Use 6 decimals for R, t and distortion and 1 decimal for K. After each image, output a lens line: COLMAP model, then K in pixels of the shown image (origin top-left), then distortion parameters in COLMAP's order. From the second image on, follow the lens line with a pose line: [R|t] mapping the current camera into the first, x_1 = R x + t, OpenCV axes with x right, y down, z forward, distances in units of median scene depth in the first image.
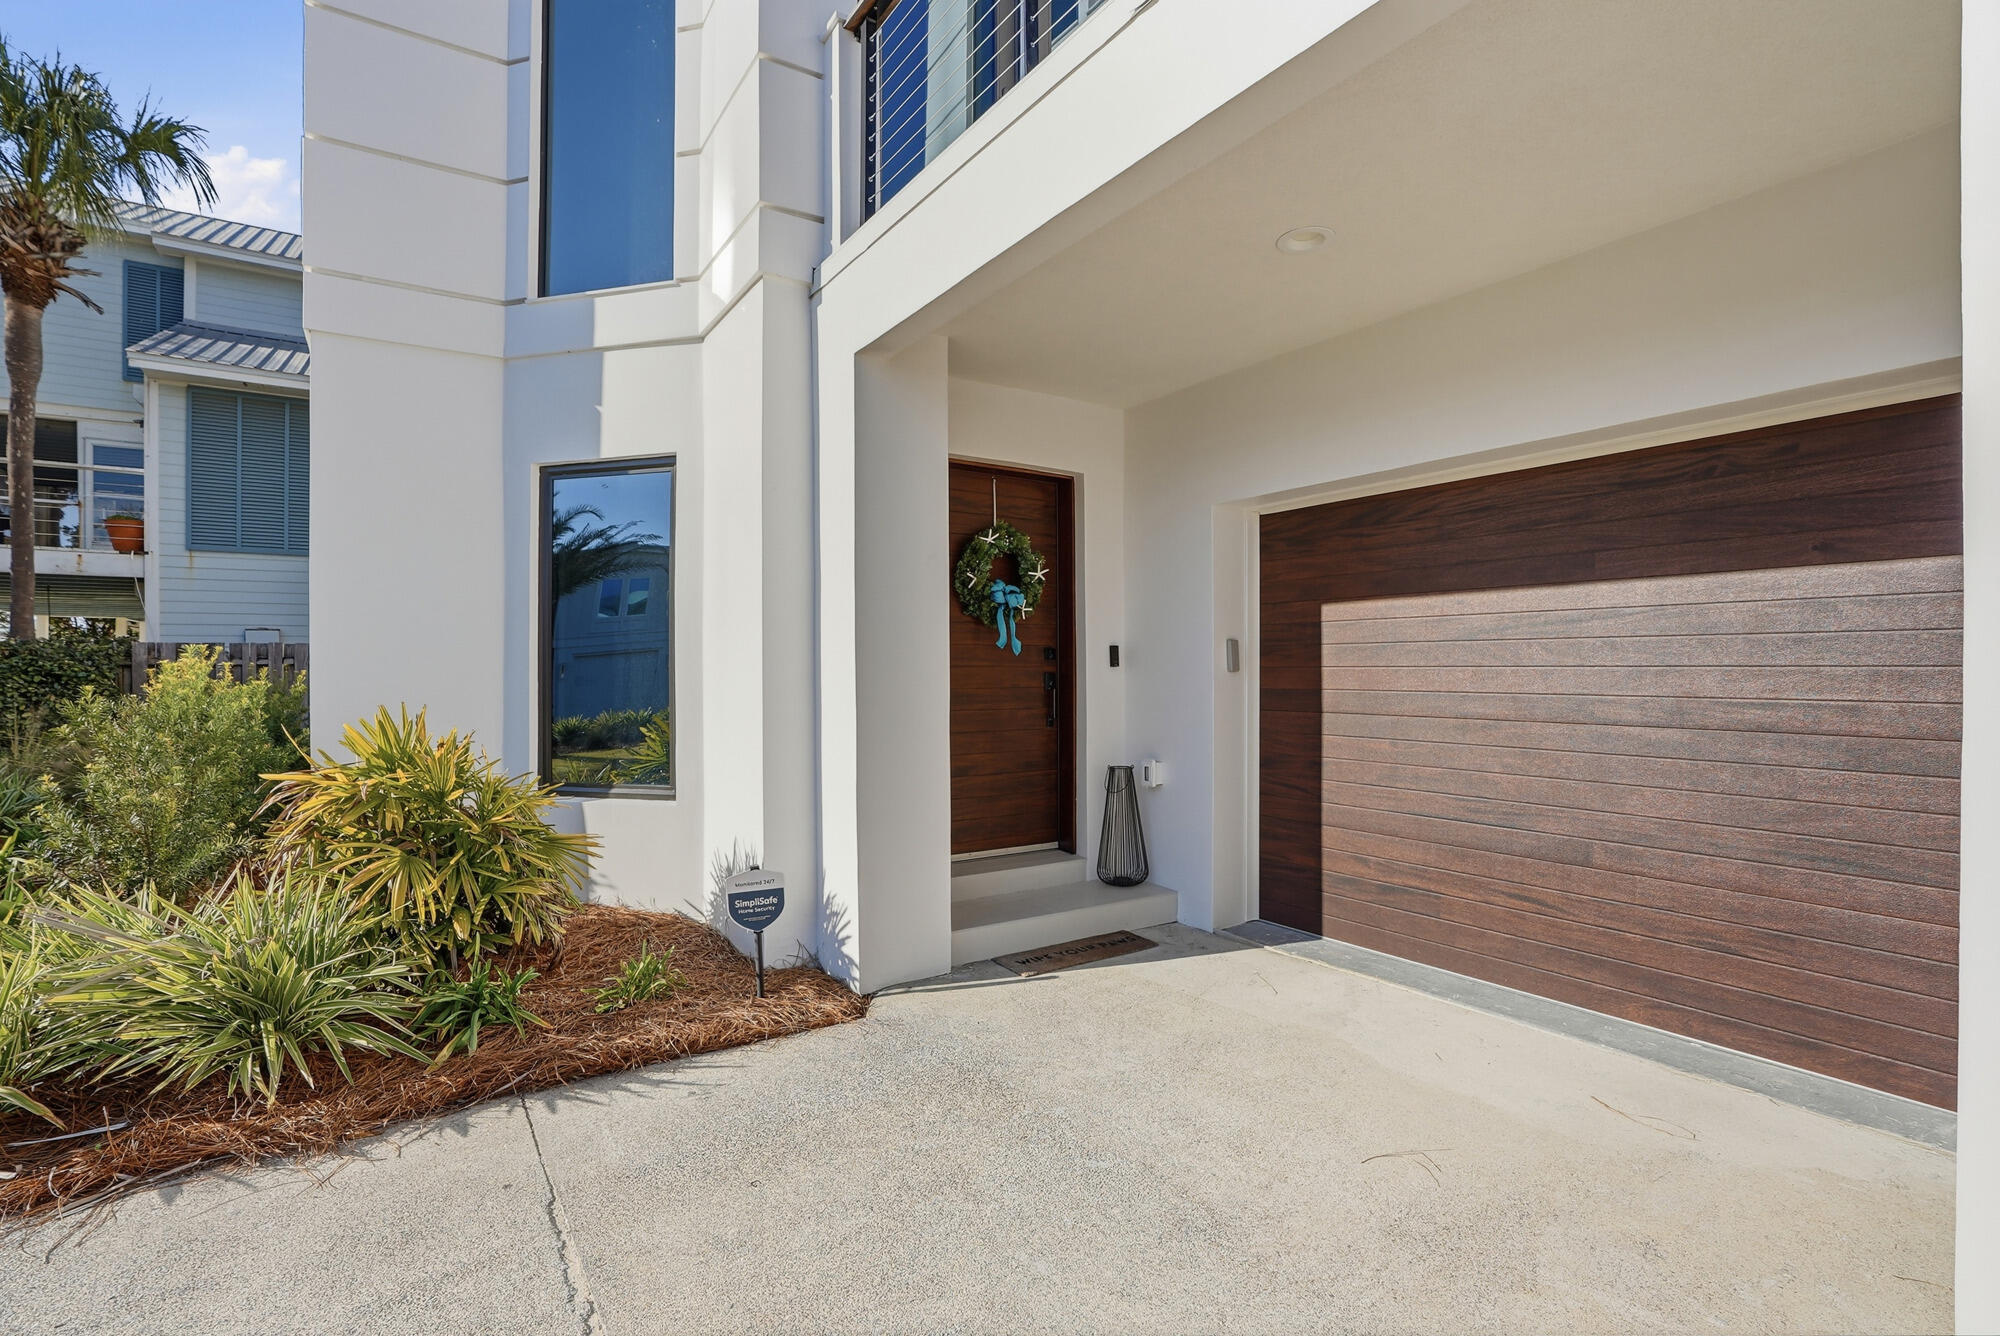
lens RADIAL K [[908.6, 0, 1000.0], [0, 908.6, 668.0], [0, 0, 1]] dist [-0.002067, -0.000001]
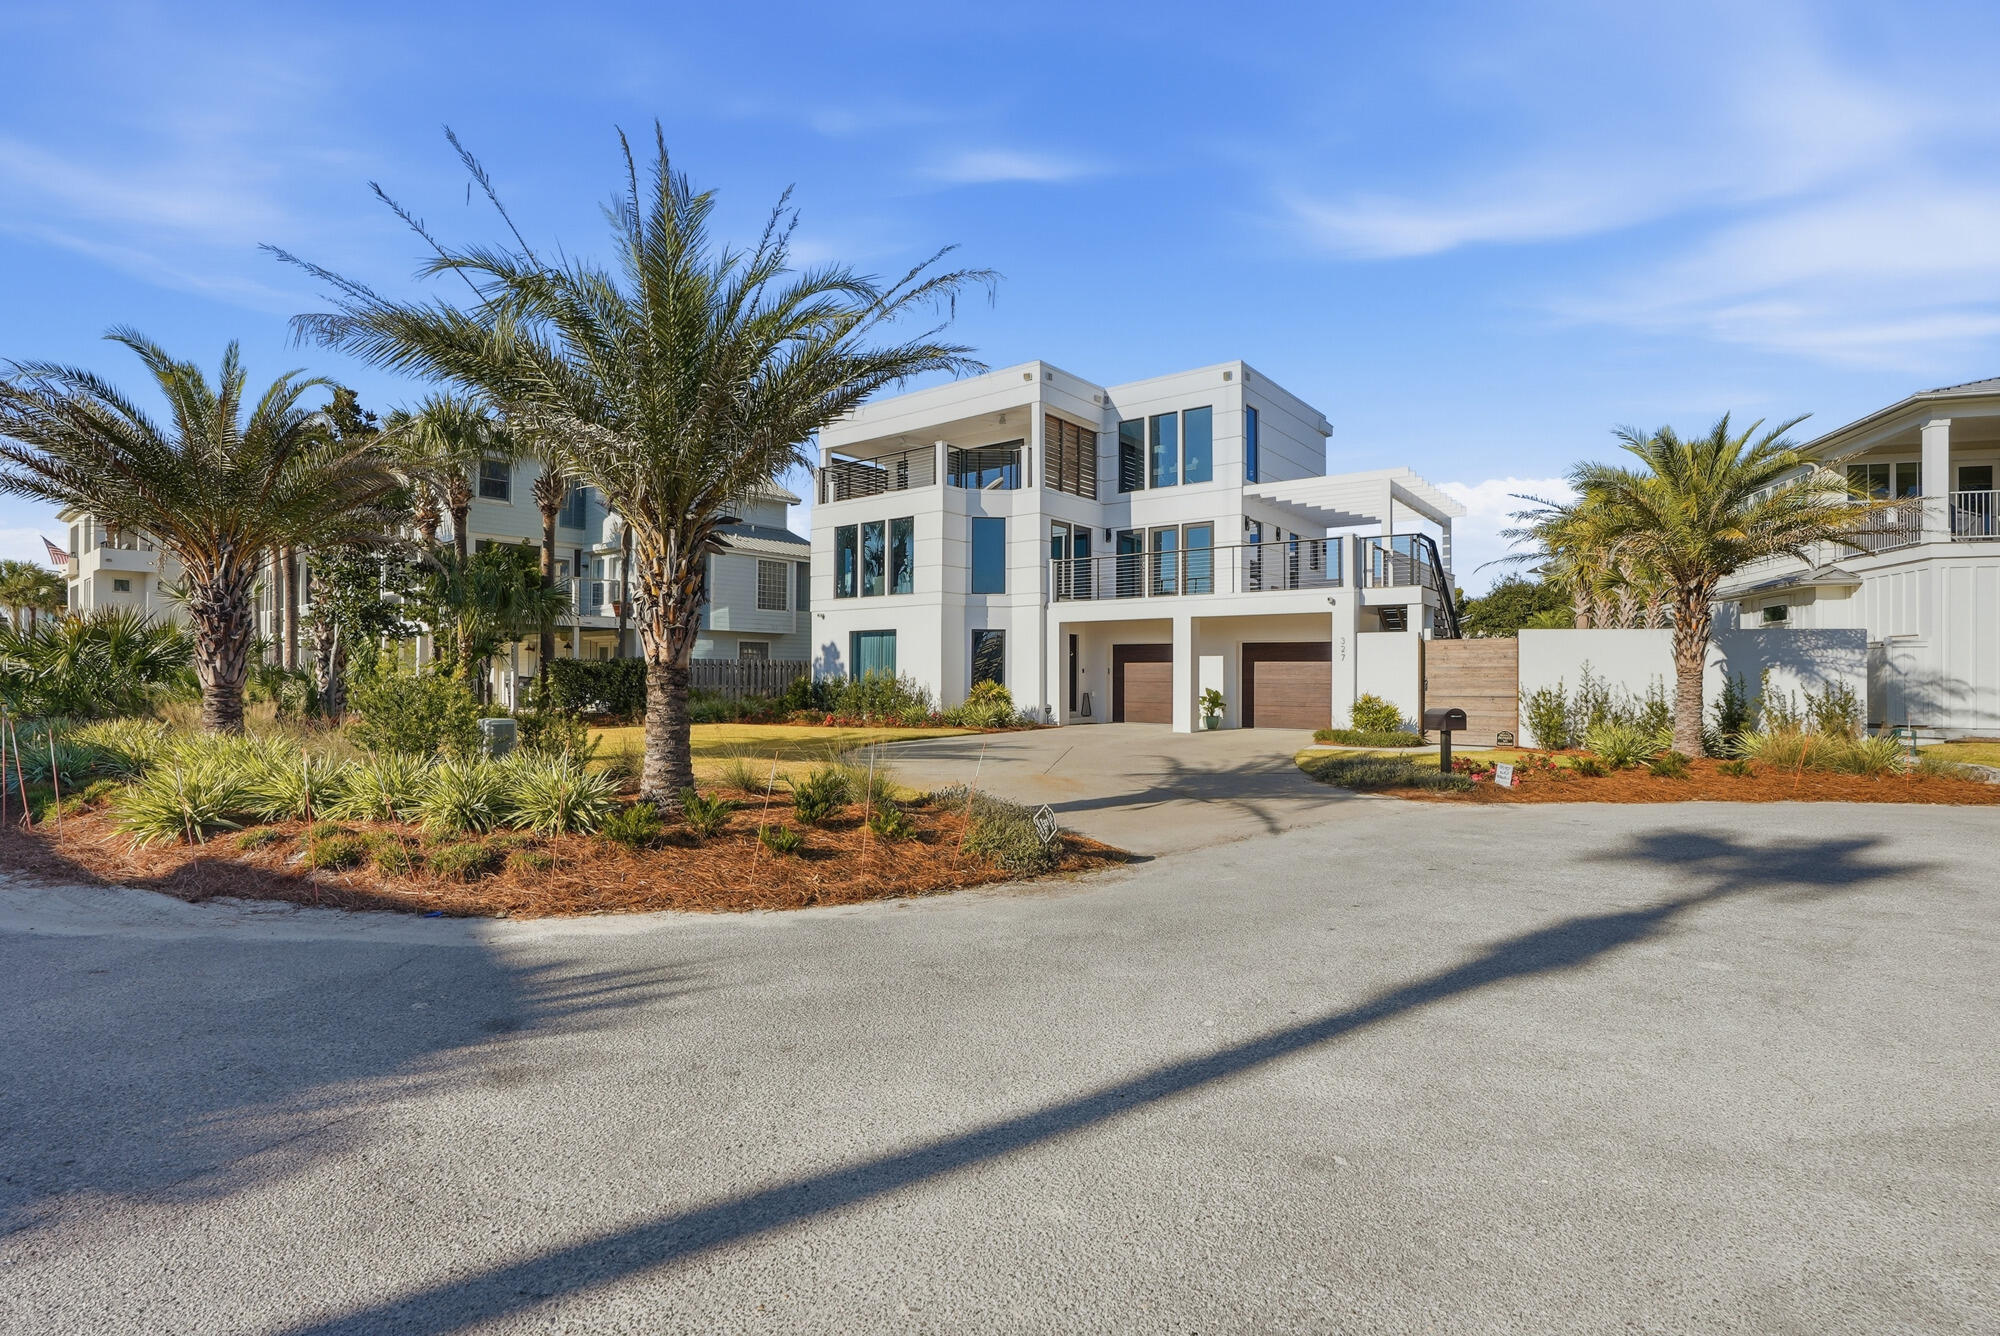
lens RADIAL K [[936.9, 0, 998.2], [0, 936.9, 667.0], [0, 0, 1]] dist [-0.064117, 0.027553]
pose [[0.954504, 0.016494, 0.297742, -1.869617], [-0.014001, 0.999847, -0.010504, 0.025186], [-0.297870, 0.005858, 0.954588, -3.788982]]
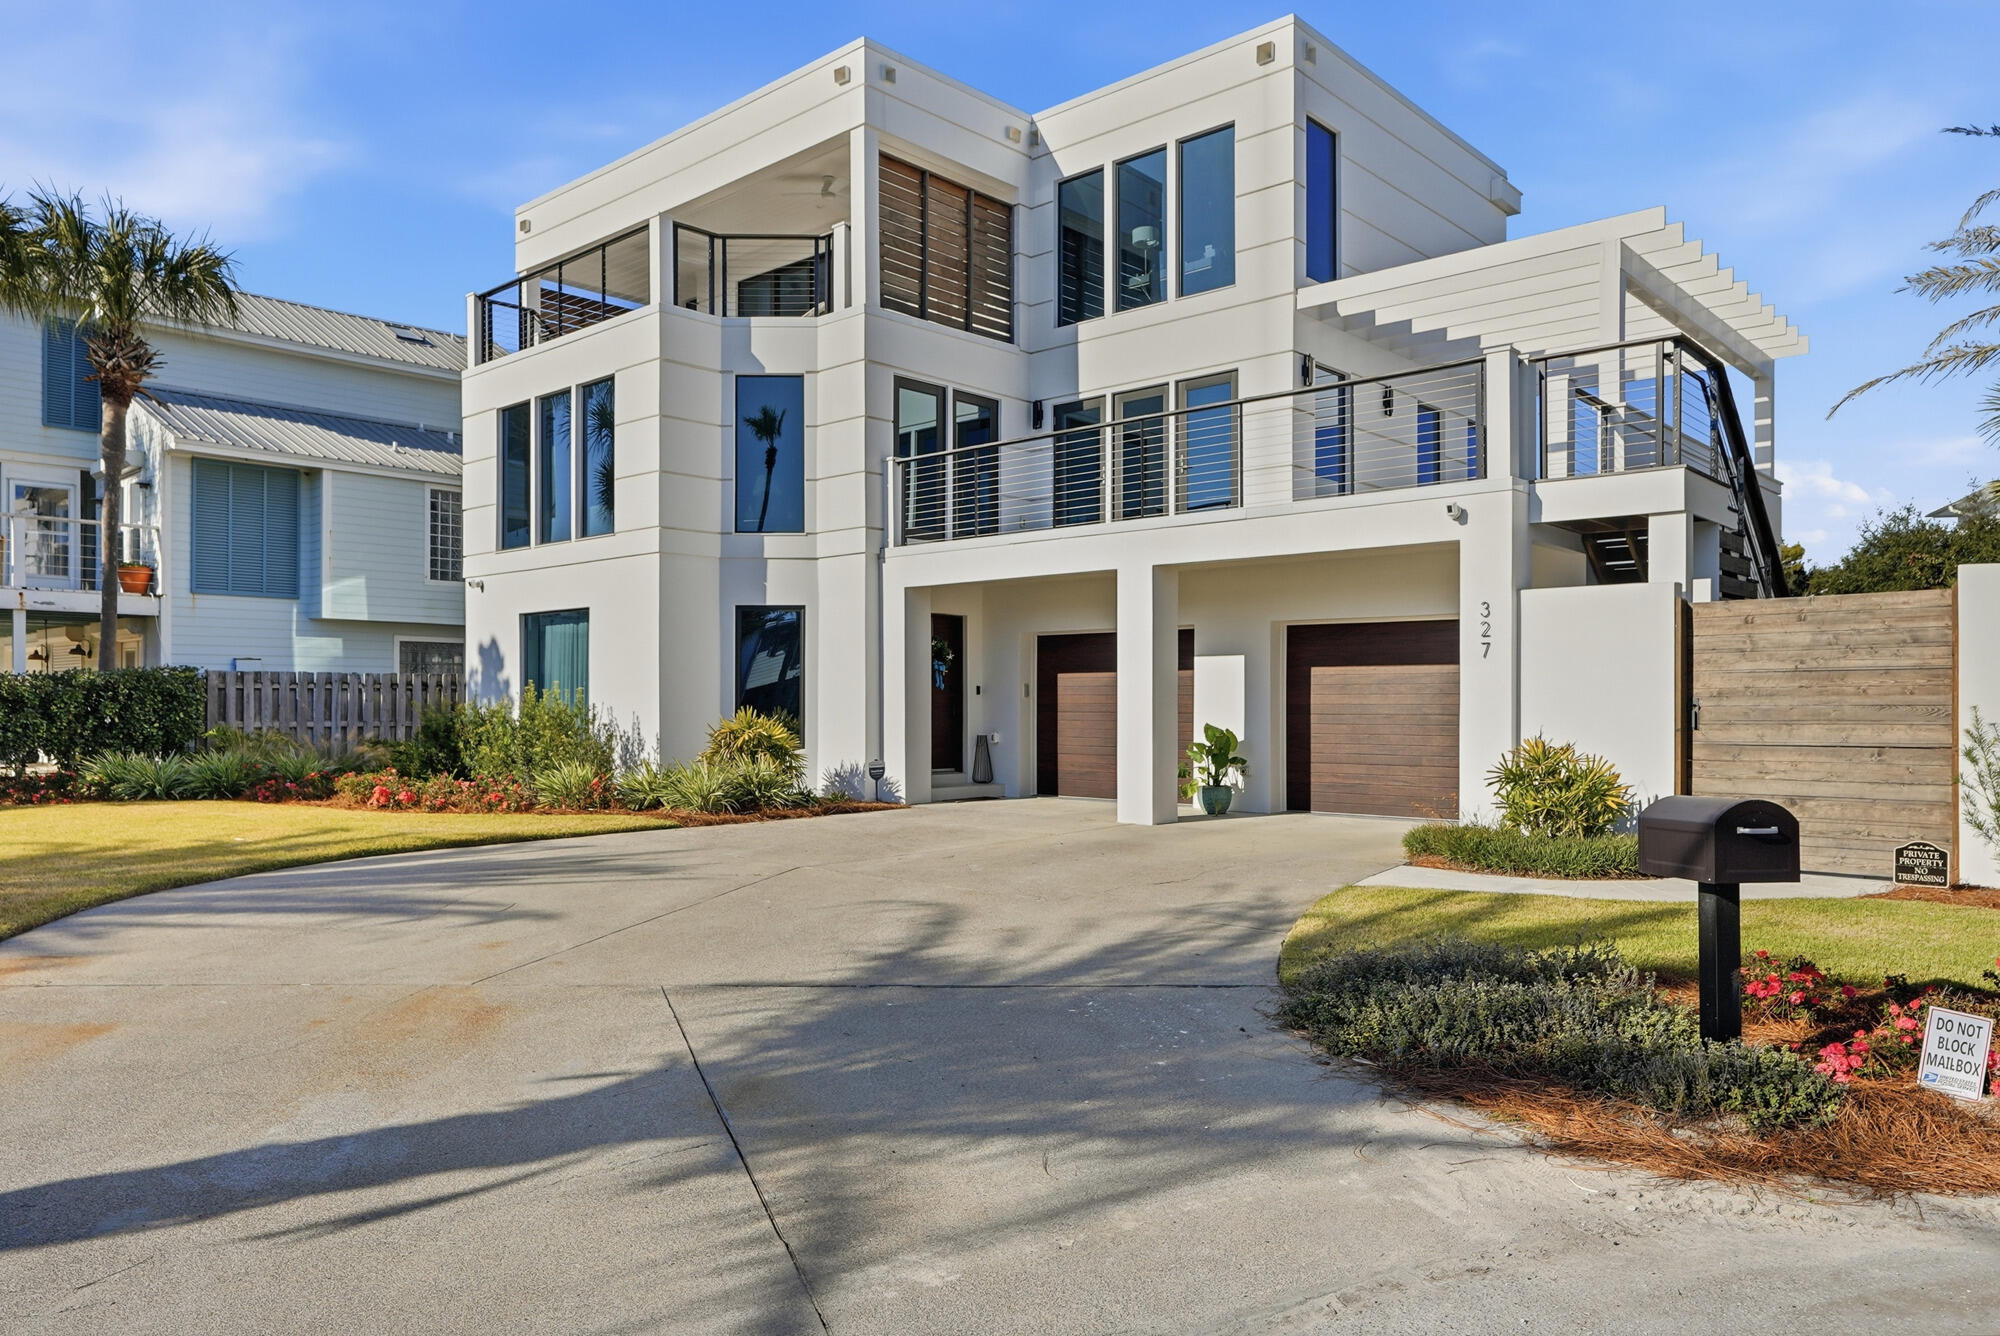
lens RADIAL K [[1354.0, 0, 999.5], [0, 1354.0, 695.8], [0, 0, 1]] dist [0.004397, 0.005425]
pose [[0.973203, 0.011065, 0.229681, -0.660040], [-0.009421, 0.999922, -0.008253, 0.030143], [-0.229755, 0.005868, 0.973231, -2.560455]]
